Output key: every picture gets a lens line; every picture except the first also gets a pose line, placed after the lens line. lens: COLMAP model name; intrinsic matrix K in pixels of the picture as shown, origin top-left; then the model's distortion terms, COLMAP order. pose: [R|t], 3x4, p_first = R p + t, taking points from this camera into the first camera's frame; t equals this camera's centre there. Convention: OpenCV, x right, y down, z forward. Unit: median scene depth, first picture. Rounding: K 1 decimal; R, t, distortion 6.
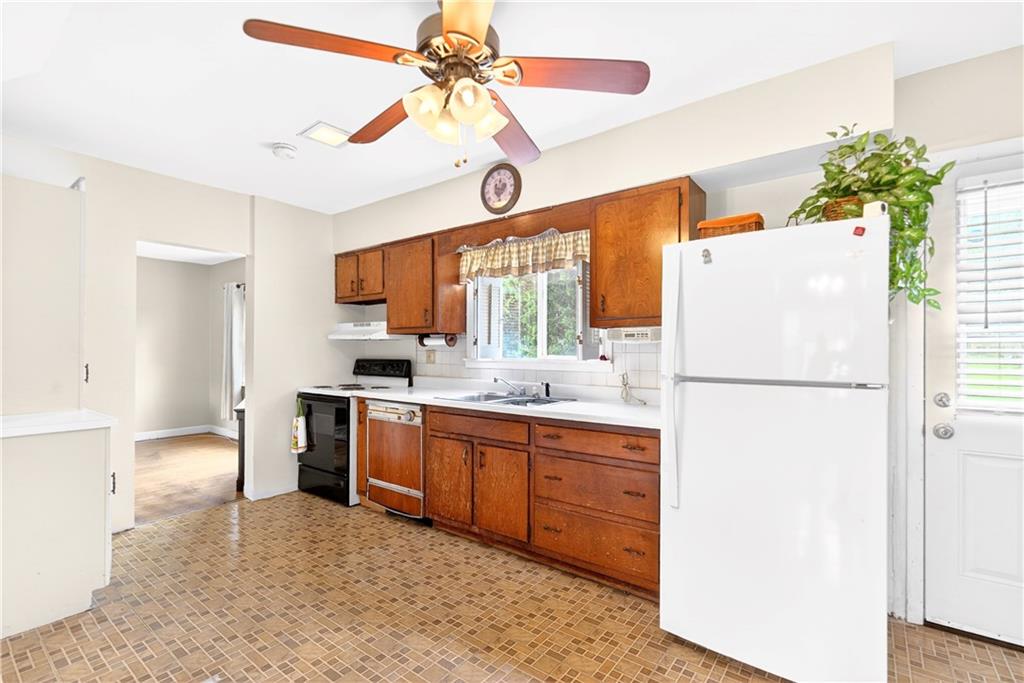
lens RADIAL K [[475.9, 0, 512.0], [0, 475.9, 341.5], [0, 0, 1]] dist [0.010513, 0.000014]
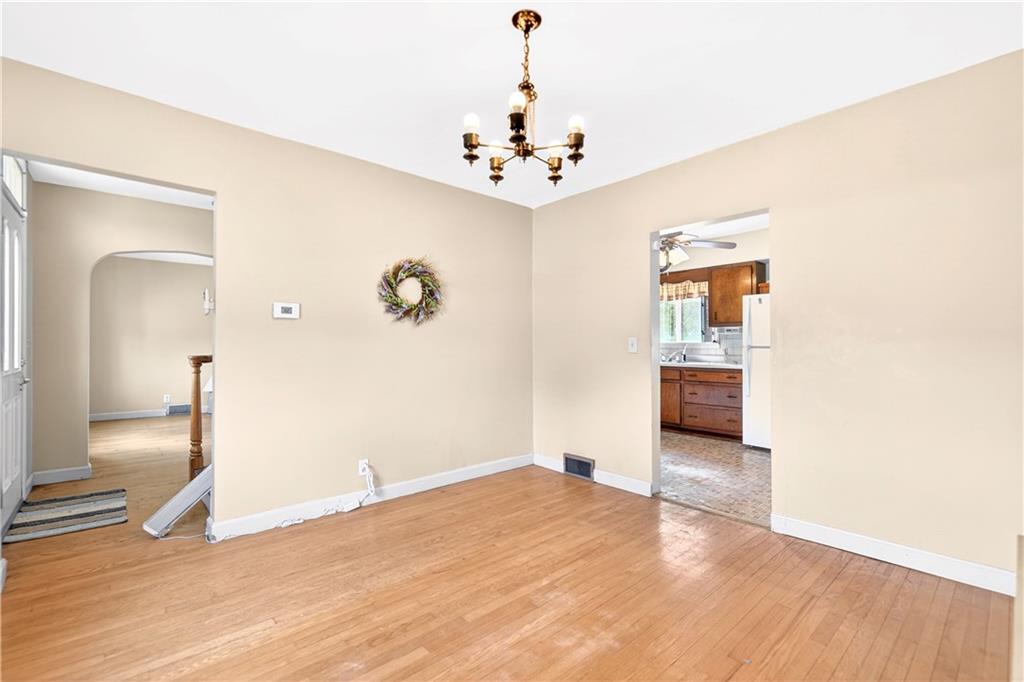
lens RADIAL K [[464.8, 0, 518.2], [0, 464.8, 345.2], [0, 0, 1]] dist [-0.000397, -0.000379]
pose [[0.985989, -0.007431, -0.166645, -0.346079], [0.009696, 0.999871, 0.012784, 0.018145], [0.166529, -0.014221, 0.985934, -1.253918]]
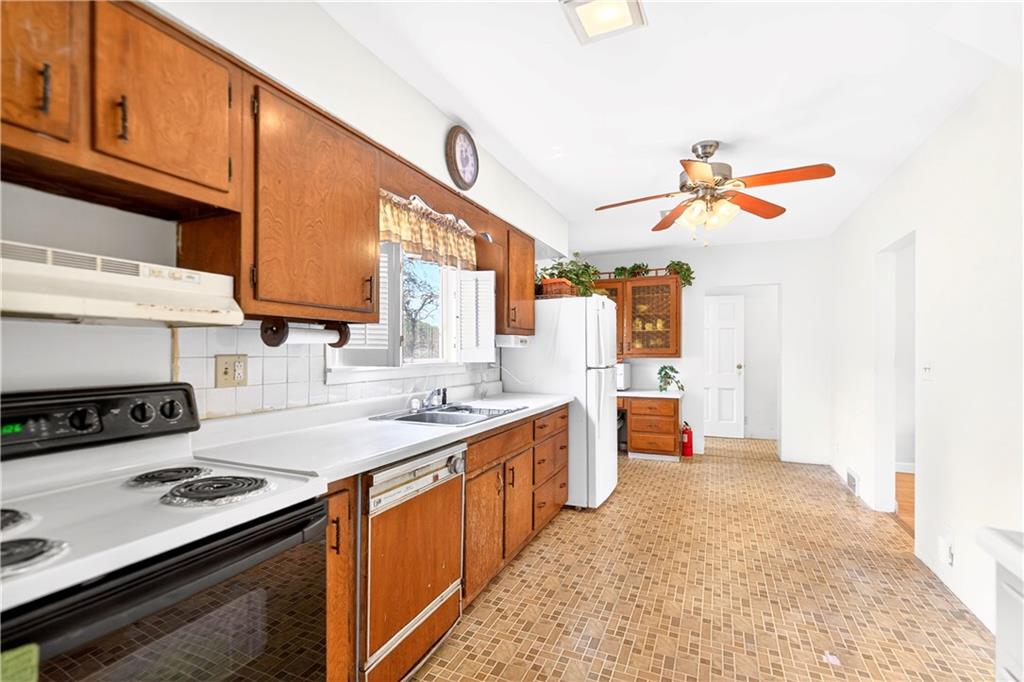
lens RADIAL K [[464.8, 0, 518.2], [0, 464.8, 345.2], [0, 0, 1]] dist [-0.000397, -0.000379]
pose [[-0.257997, 0.009585, 0.966098, -0.929229], [-0.018018, 0.999729, -0.014730, 0.015706], [-0.965978, -0.021207, -0.257755, 1.247422]]
